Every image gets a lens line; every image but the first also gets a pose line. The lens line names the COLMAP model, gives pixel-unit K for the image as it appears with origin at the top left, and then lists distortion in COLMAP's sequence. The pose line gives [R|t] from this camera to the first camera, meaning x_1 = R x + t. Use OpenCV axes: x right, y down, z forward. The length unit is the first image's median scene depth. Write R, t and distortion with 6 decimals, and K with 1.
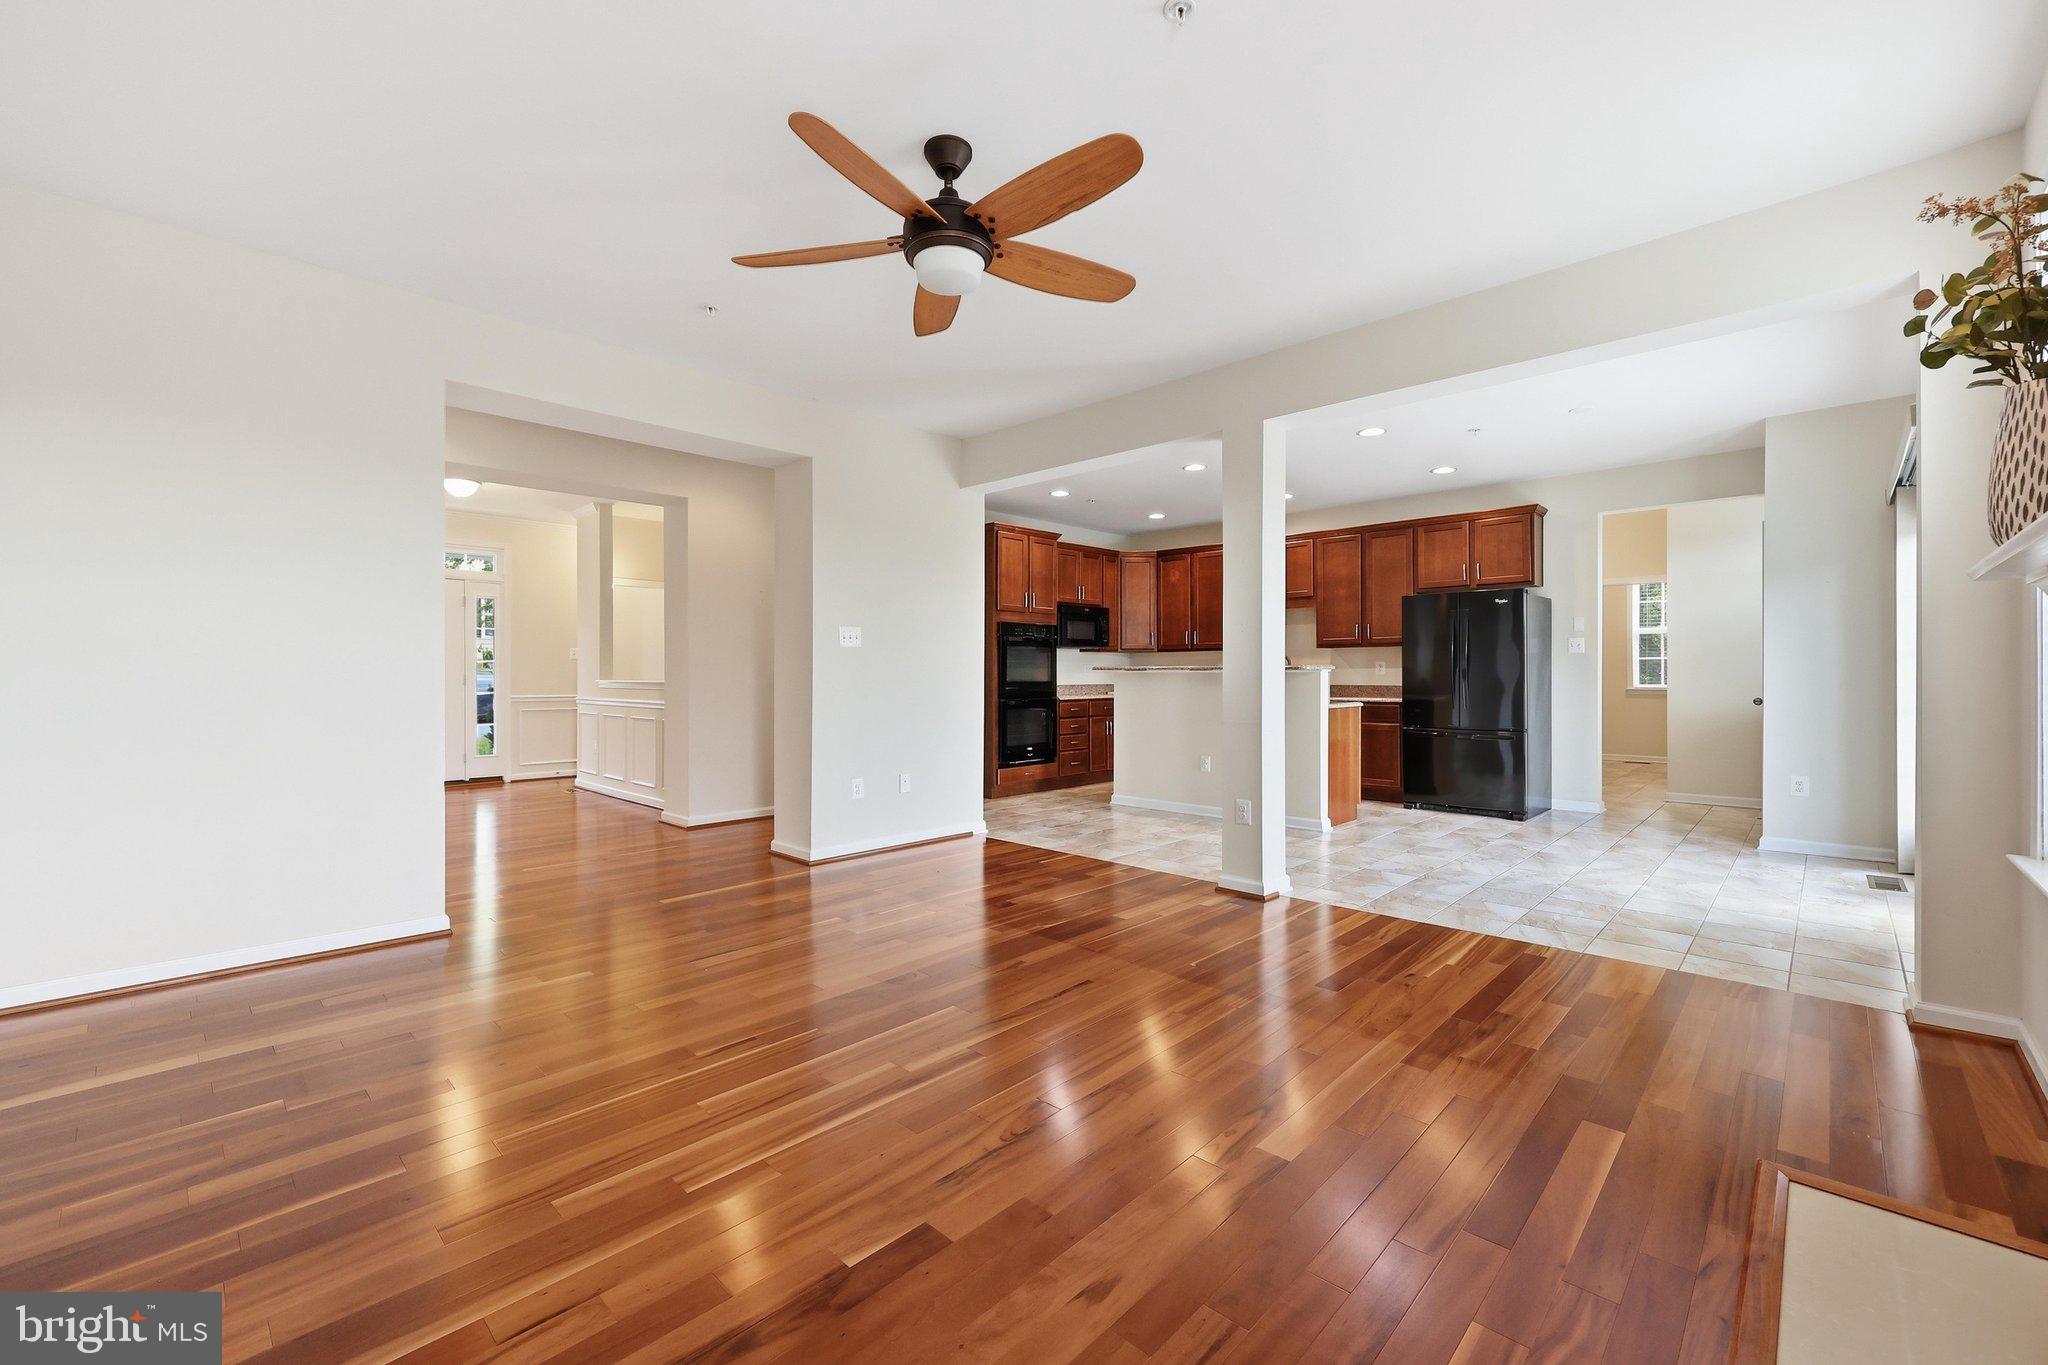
lens RADIAL K [[843.1, 0, 1024.0], [0, 843.1, 682.5], [0, 0, 1]] dist [-0.001057, 0.000089]
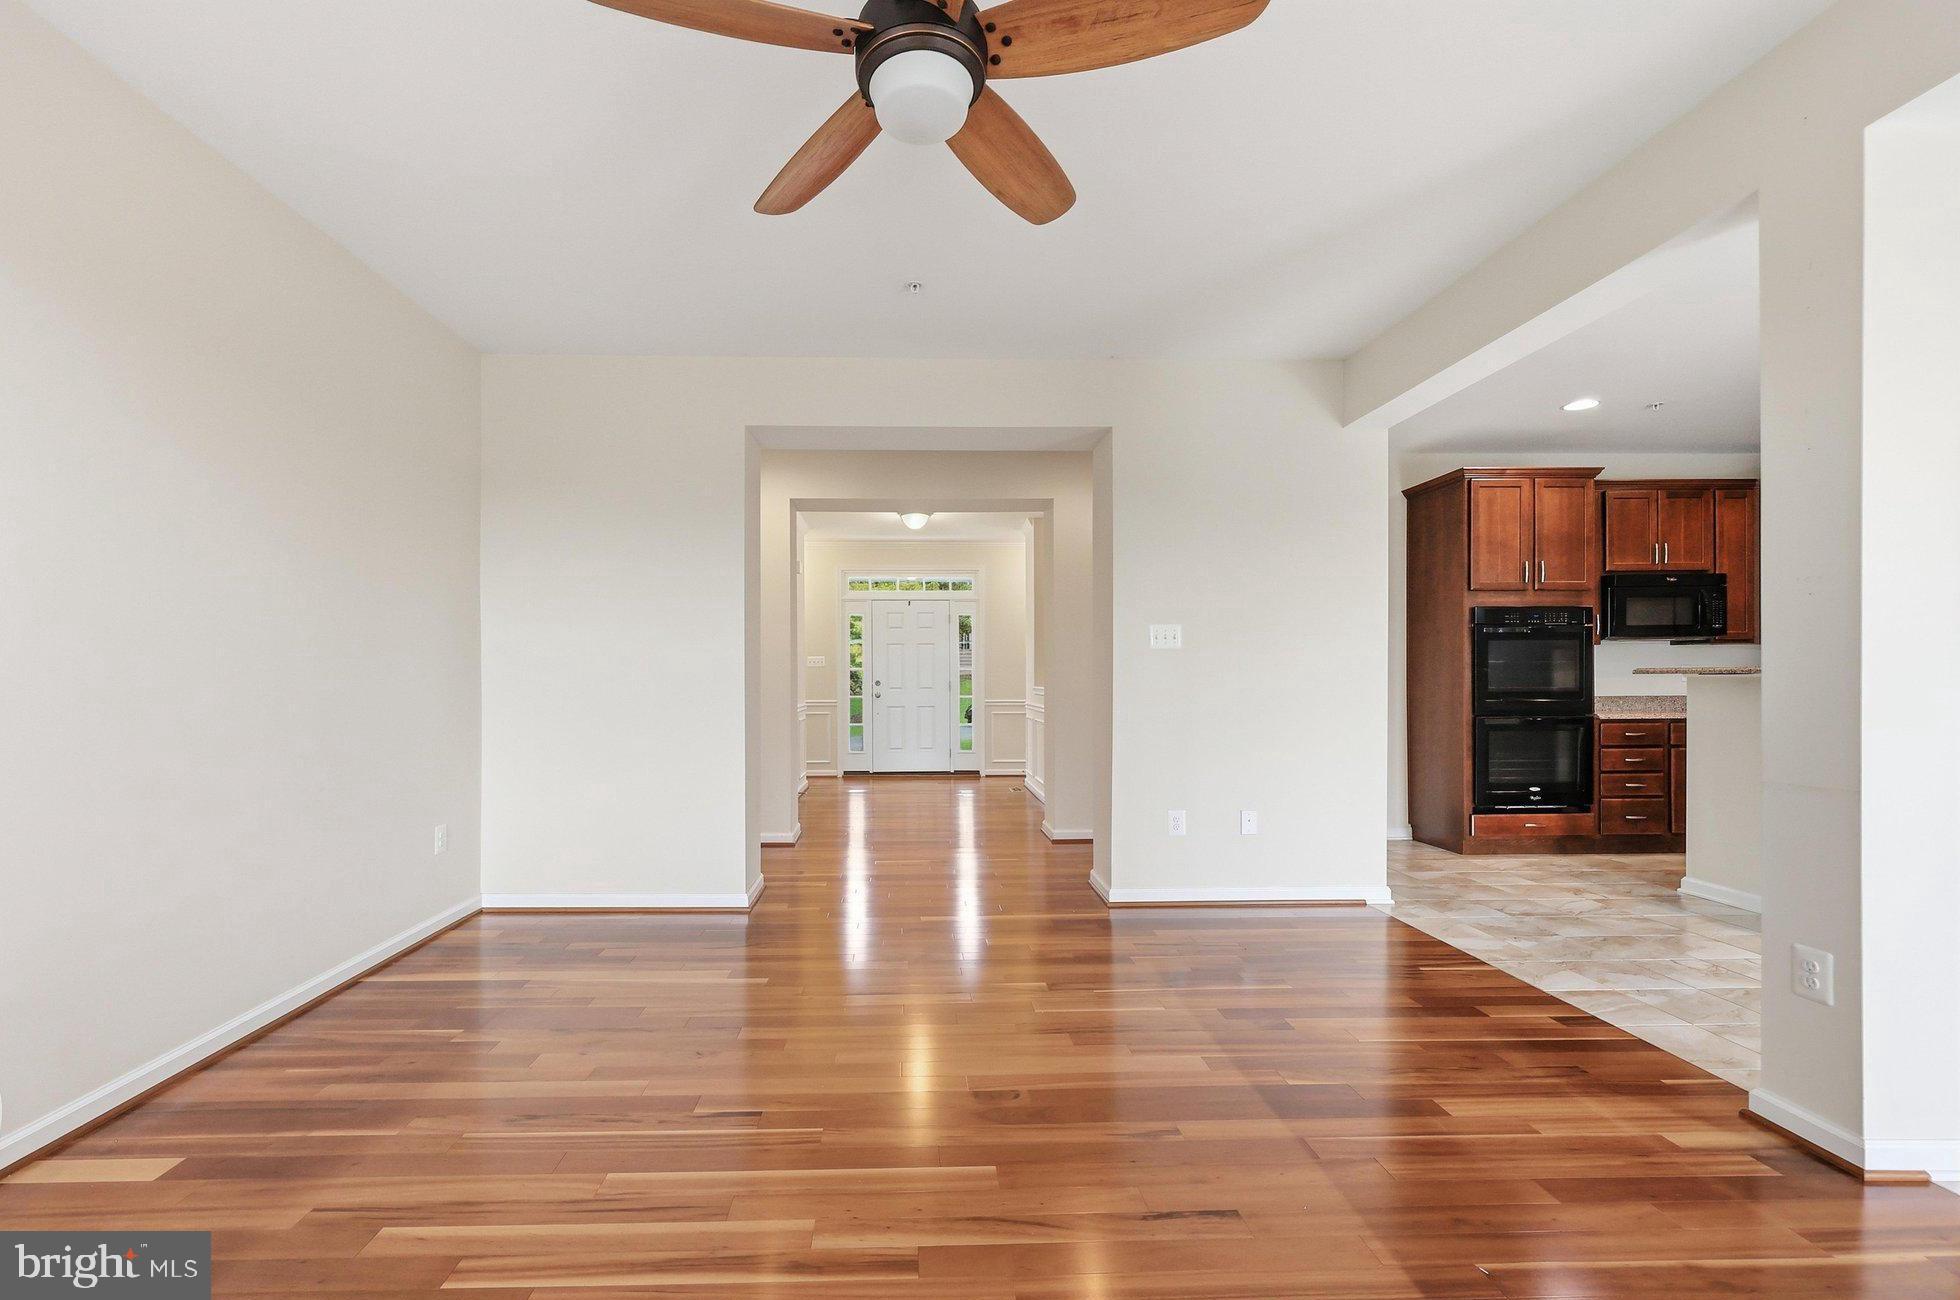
lens RADIAL K [[825.8, 0, 936.8], [0, 825.8, 685.7], [0, 0, 1]] dist [-0.001424, 0.000075]
pose [[0.709969, 0.003552, -0.704224, 0.138566], [-0.004438, 0.999990, 0.000570, -0.003978], [0.704219, 0.002721, 0.709977, 0.188217]]
